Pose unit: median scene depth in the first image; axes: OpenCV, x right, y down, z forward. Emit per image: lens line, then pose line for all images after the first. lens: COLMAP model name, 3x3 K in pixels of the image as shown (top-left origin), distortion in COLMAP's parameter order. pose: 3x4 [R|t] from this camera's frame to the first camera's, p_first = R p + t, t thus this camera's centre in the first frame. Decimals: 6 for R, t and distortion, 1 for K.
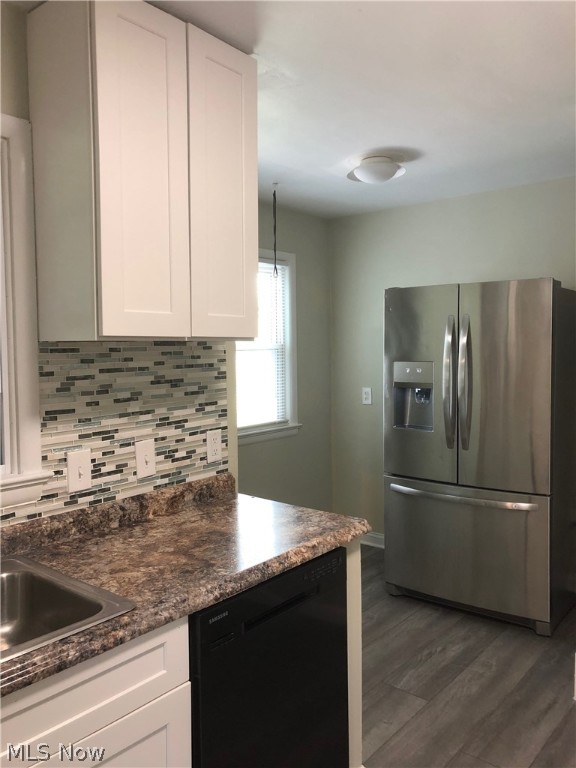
lens RADIAL K [[626.8, 0, 290.7], [0, 626.8, 374.3], [0, 0, 1]] dist [0.018970, -0.007546]
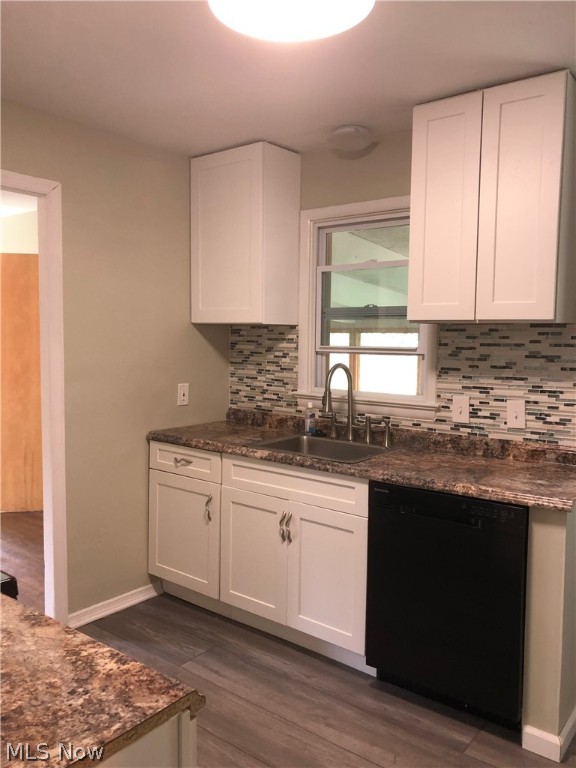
lens RADIAL K [[626.8, 0, 290.7], [0, 626.8, 374.3], [0, 0, 1]] dist [0.018970, -0.007546]
pose [[0.018159, 0.069118, -0.997443, 1.107255], [-0.059832, 0.995895, 0.067921, -0.009142], [0.998043, 0.058445, 0.022220, 0.526549]]
